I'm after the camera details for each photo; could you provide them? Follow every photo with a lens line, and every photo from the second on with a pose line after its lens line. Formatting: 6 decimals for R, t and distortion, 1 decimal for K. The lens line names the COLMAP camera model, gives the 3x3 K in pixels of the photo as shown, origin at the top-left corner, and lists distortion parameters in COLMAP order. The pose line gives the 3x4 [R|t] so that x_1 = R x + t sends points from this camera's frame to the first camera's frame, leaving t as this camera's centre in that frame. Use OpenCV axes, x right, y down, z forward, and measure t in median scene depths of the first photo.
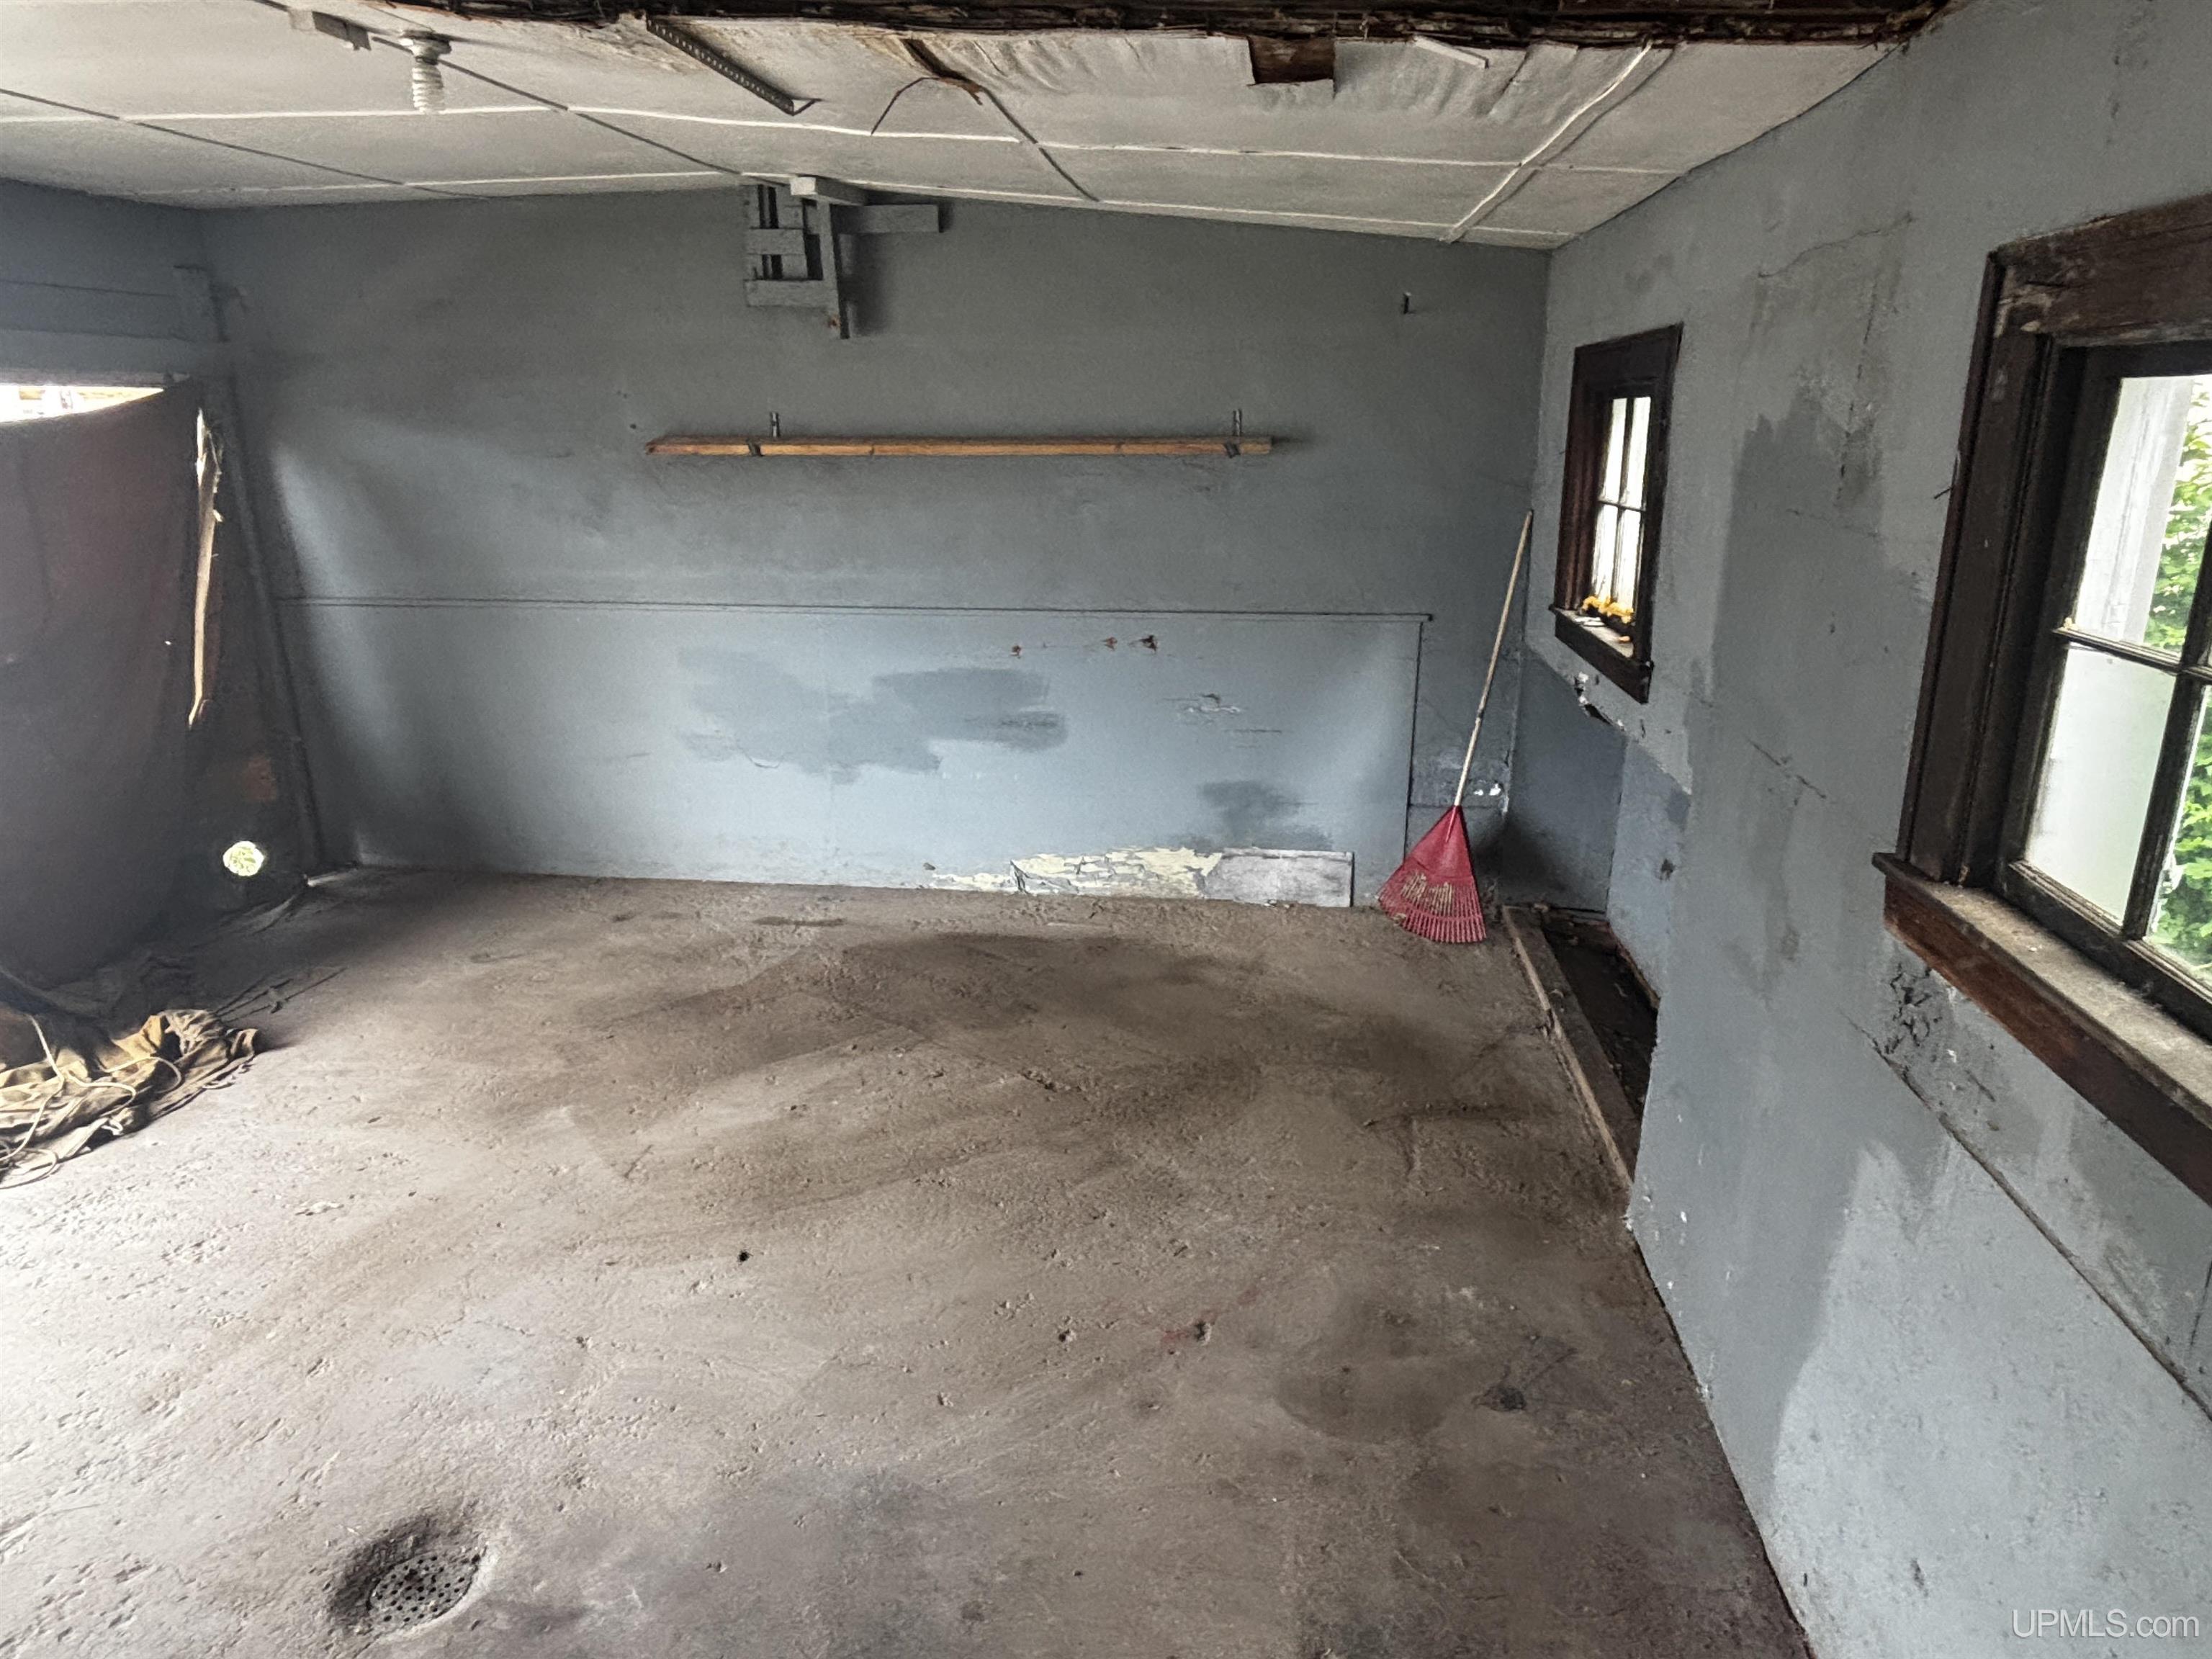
lens RADIAL K [[1314.1, 0, 1115.3], [0, 1314.1, 827.4], [0, 0, 1]] dist [0.022705, -0.001475]
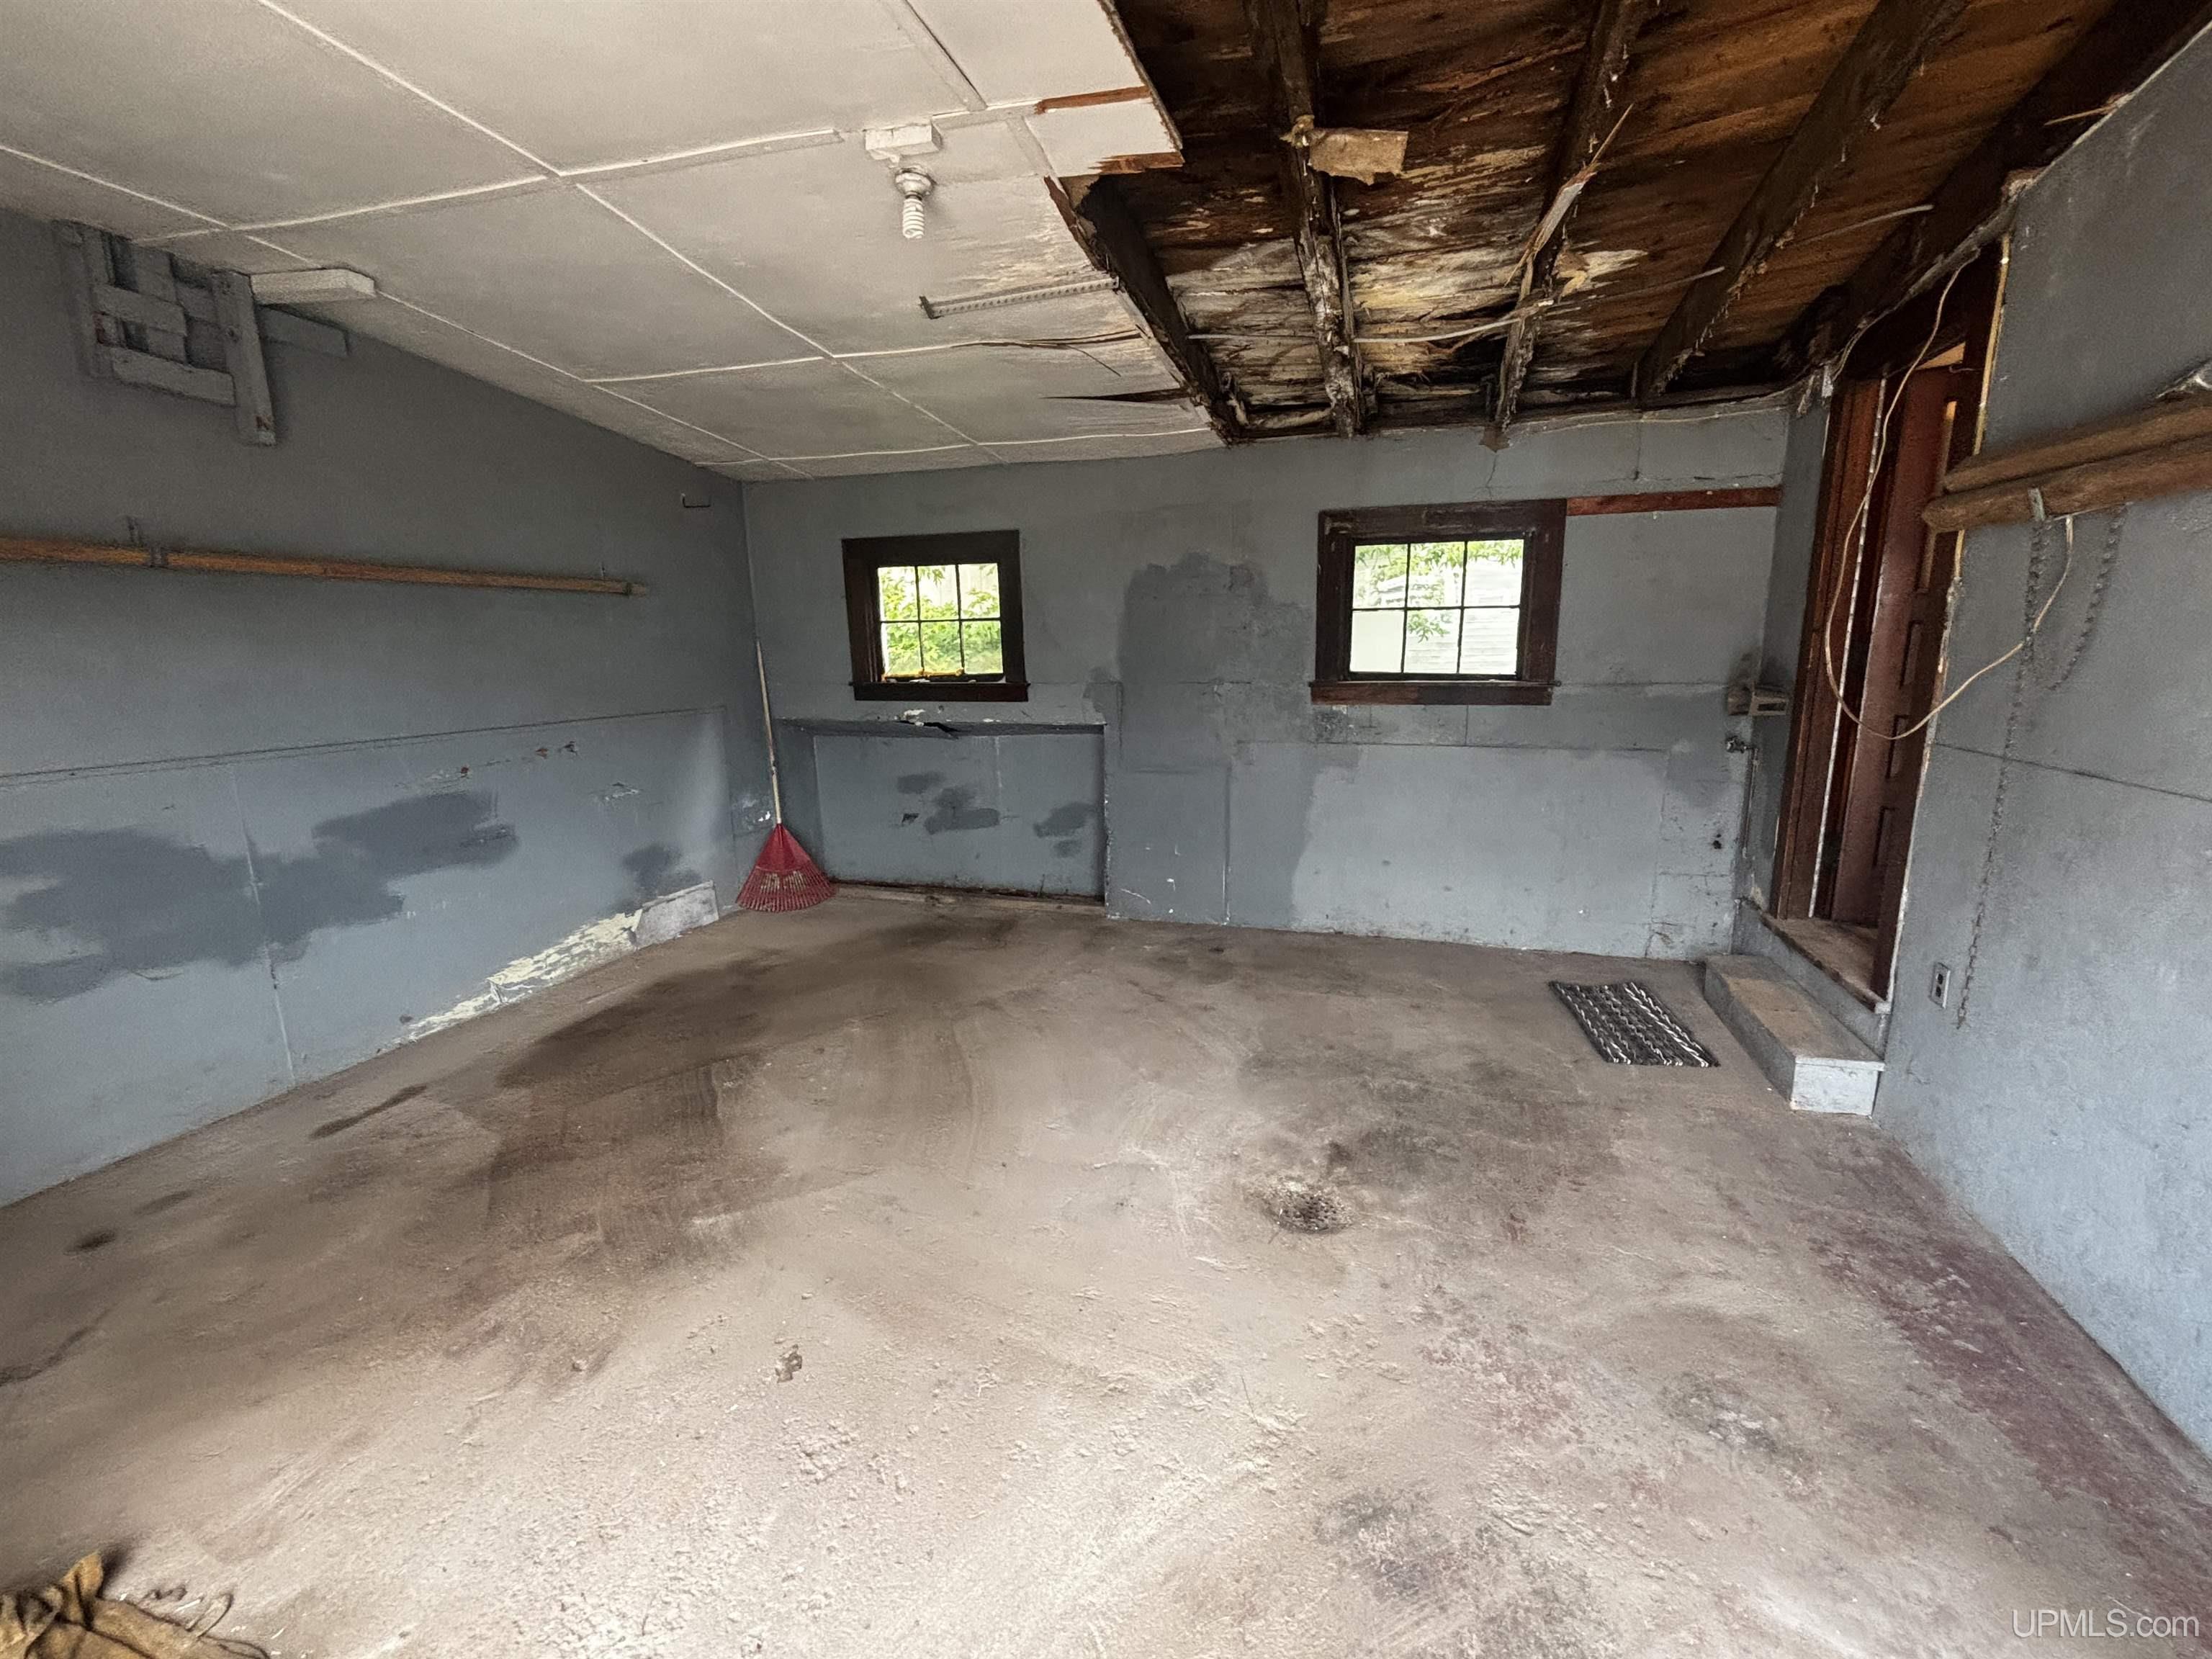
lens RADIAL K [[903.2, 0, 1113.3], [0, 903.2, 819.4], [0, 0, 1]] dist [-0.010740, 0.000026]
pose [[0.195323, -0.187429, 0.962663, -0.670937], [0.304906, 0.944532, 0.122034, -0.029769], [-0.932138, 0.269685, 0.241637, 0.368984]]
